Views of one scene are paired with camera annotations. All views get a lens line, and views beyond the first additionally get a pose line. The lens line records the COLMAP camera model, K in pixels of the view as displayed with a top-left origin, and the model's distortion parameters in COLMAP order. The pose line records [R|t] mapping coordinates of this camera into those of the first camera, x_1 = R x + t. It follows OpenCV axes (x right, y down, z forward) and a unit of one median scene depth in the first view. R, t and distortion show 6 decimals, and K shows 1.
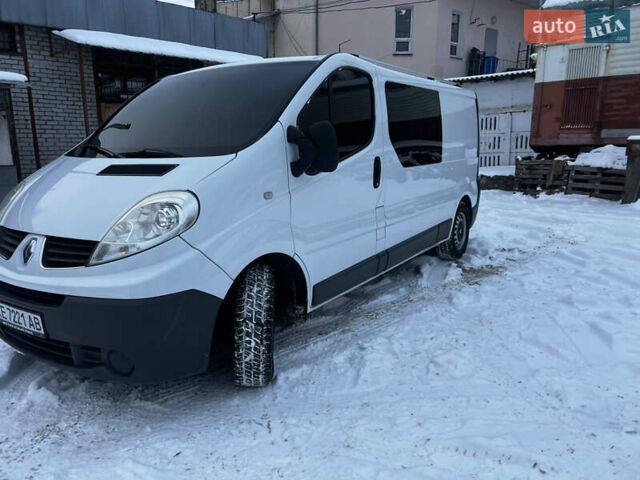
lens RADIAL K [[510.1, 0, 320.0], [0, 510.1, 240.0], [0, 0, 1]] dist [0.008705, -0.002307]
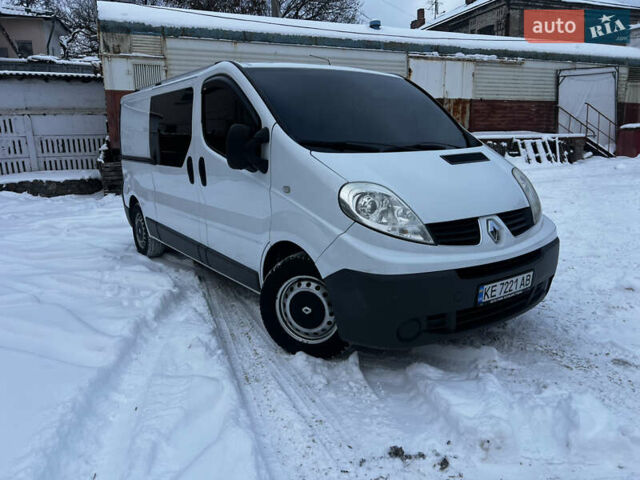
lens RADIAL K [[510.1, 0, 320.0], [0, 510.1, 240.0], [0, 0, 1]] dist [0.008705, -0.002307]
pose [[0.330770, -0.168706, 0.928509, -0.422549], [0.182768, 0.976715, 0.112356, -0.037290], [-0.925844, 0.132538, 0.353902, 0.231123]]
